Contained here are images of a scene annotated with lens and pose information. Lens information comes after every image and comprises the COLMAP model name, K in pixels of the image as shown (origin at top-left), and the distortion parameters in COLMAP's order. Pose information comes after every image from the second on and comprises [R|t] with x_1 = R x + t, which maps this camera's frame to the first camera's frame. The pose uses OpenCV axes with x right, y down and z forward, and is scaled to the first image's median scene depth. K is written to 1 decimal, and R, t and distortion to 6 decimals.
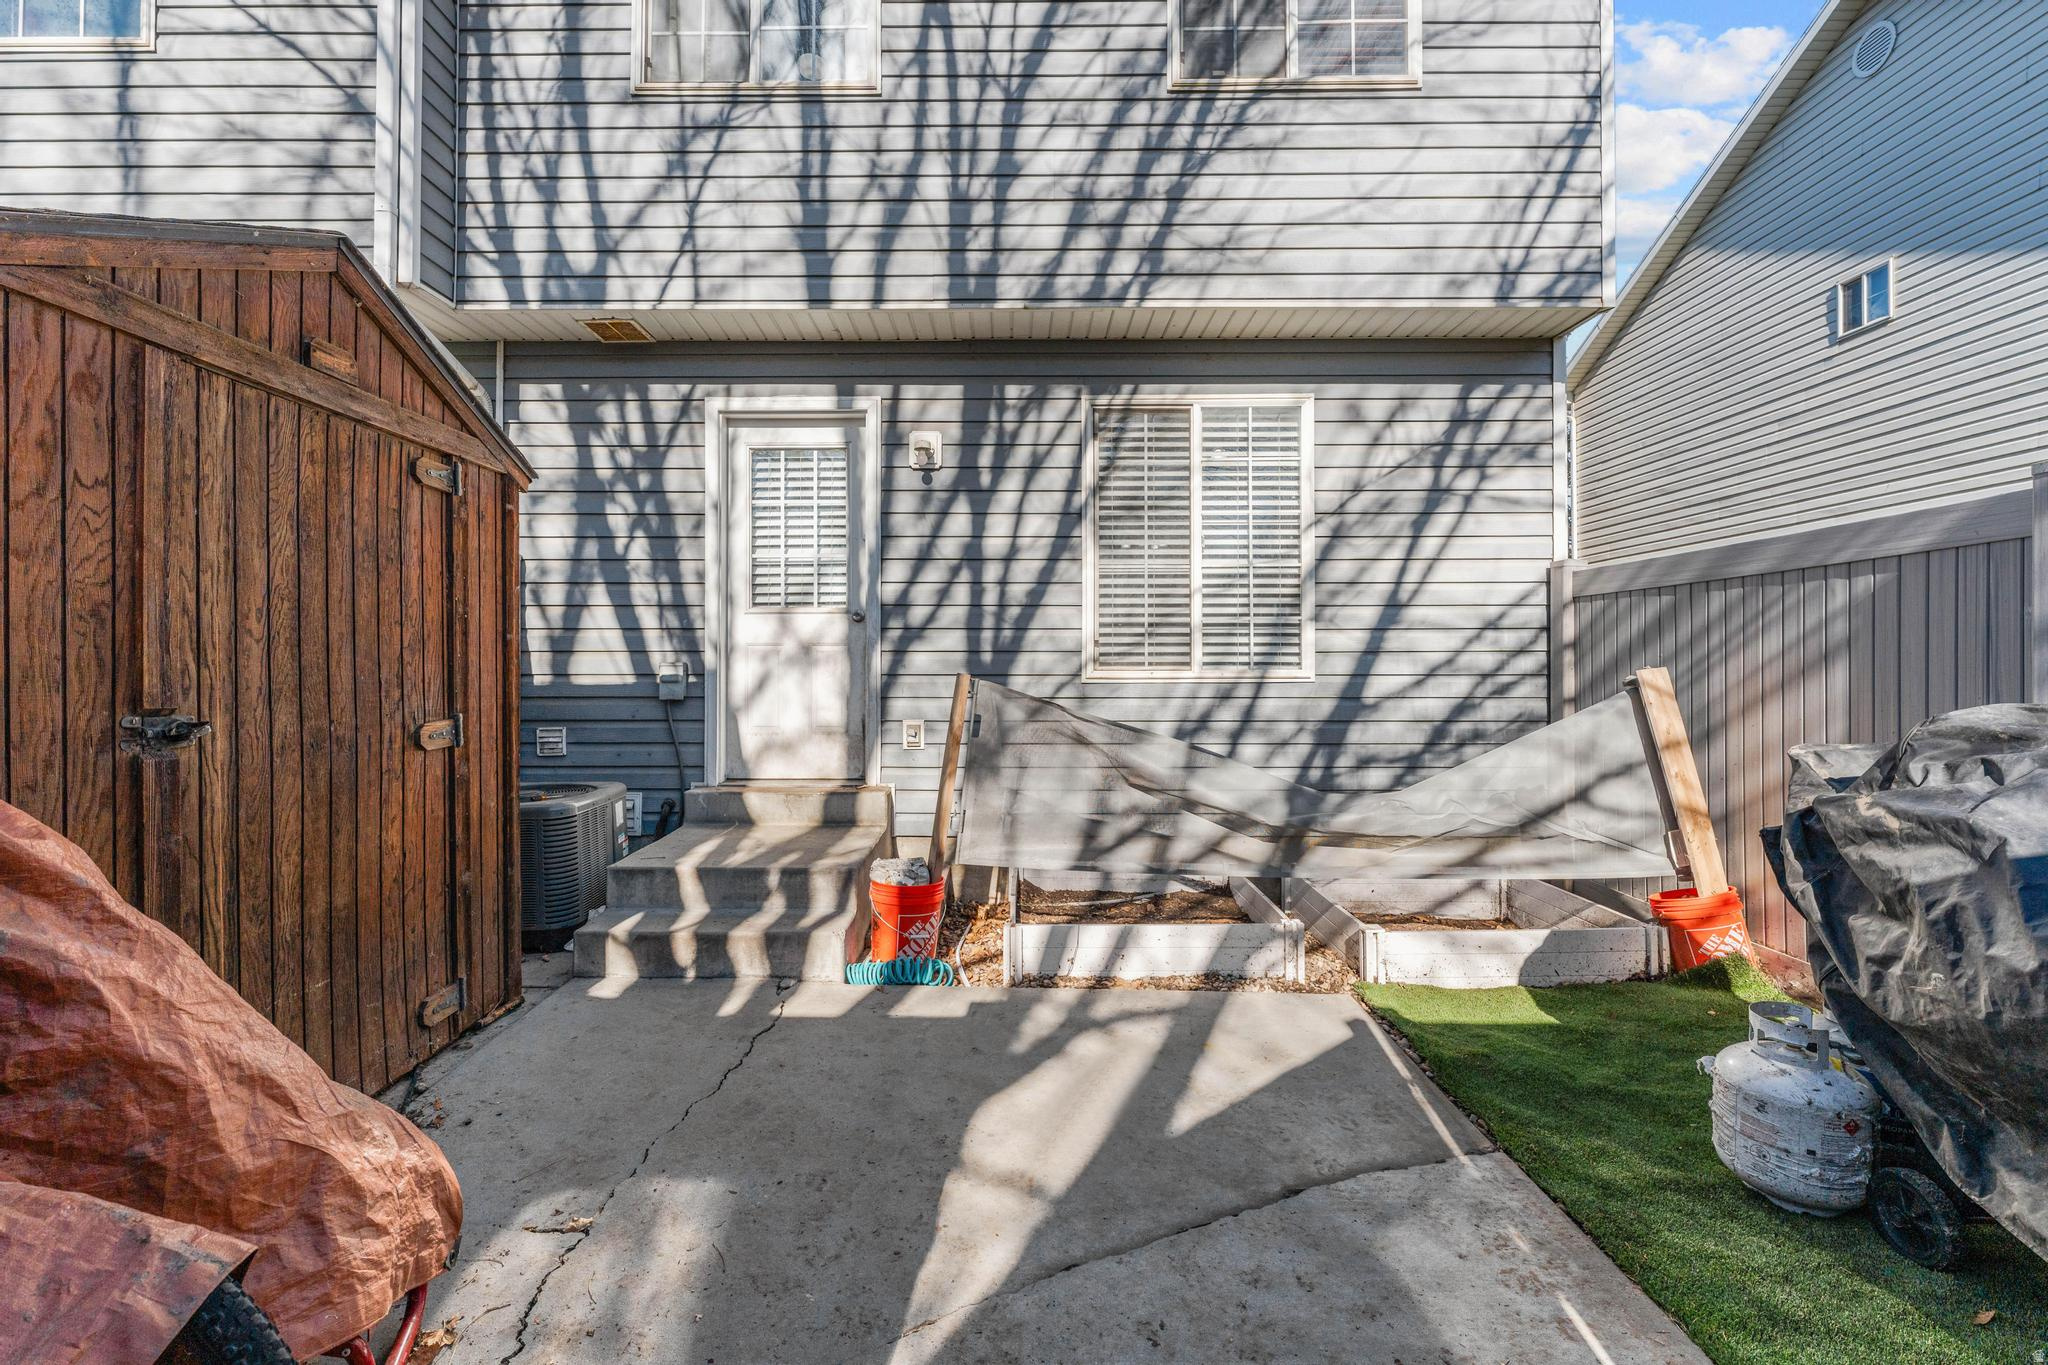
lens RADIAL K [[942.4, 0, 1025.9], [0, 942.4, 674.6], [0, 0, 1]] dist [-0.011469, 0.002151]
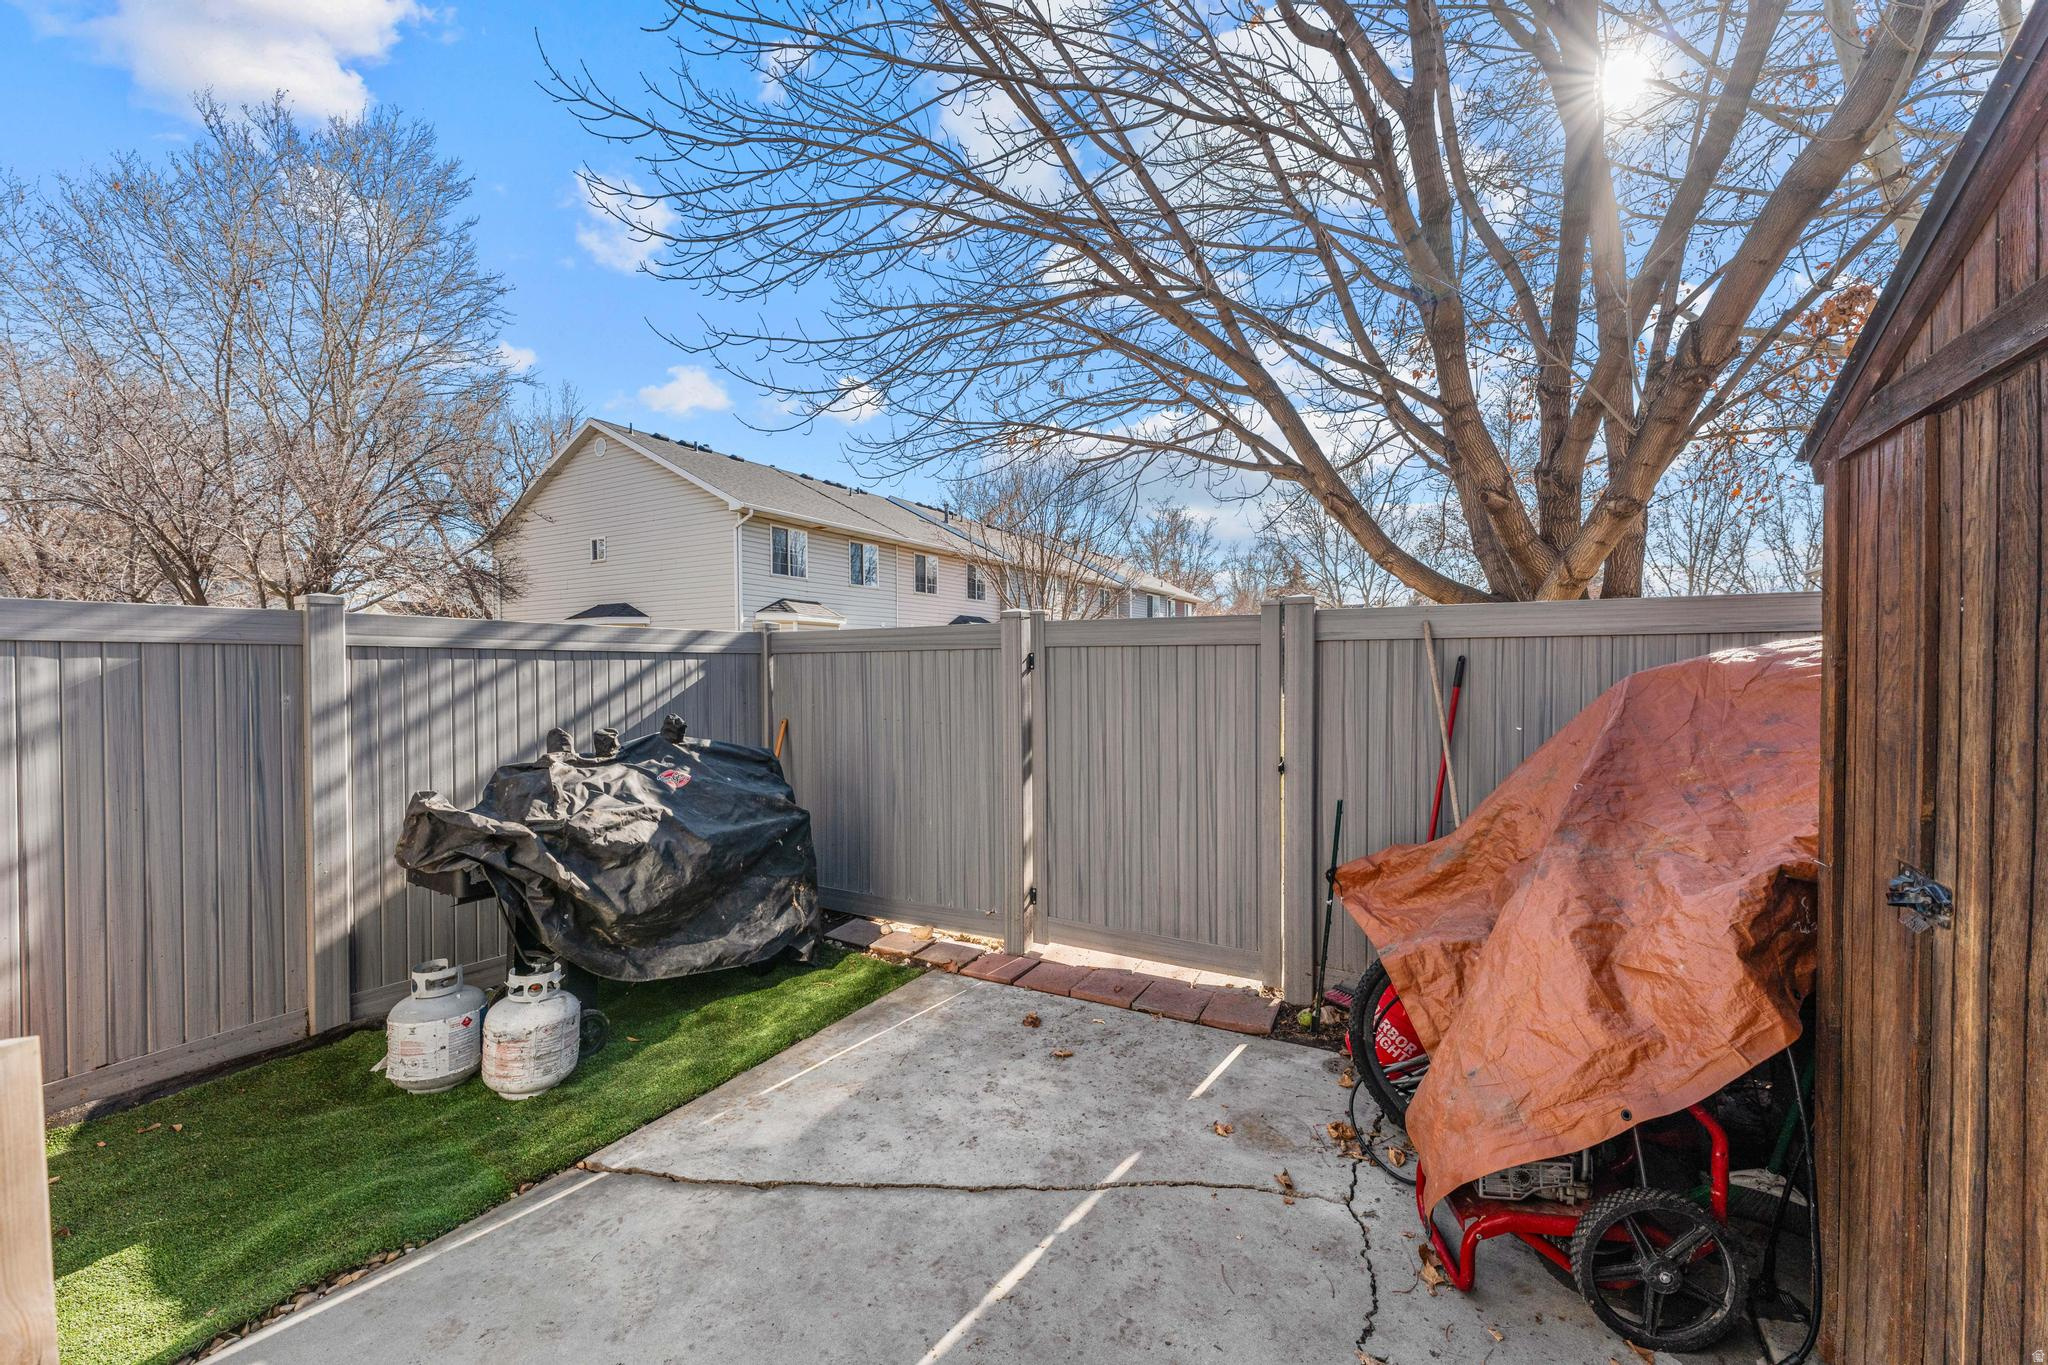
lens RADIAL K [[809.2, 0, 1024.3], [0, 809.2, 680.5], [0, 0, 1]] dist [0.001785, 0.000168]
pose [[-0.865072, -0.000851, 0.501646, -0.389258], [0.008095, 0.999845, 0.015656, -0.088937], [-0.501582, 0.017604, -0.864931, 1.261551]]
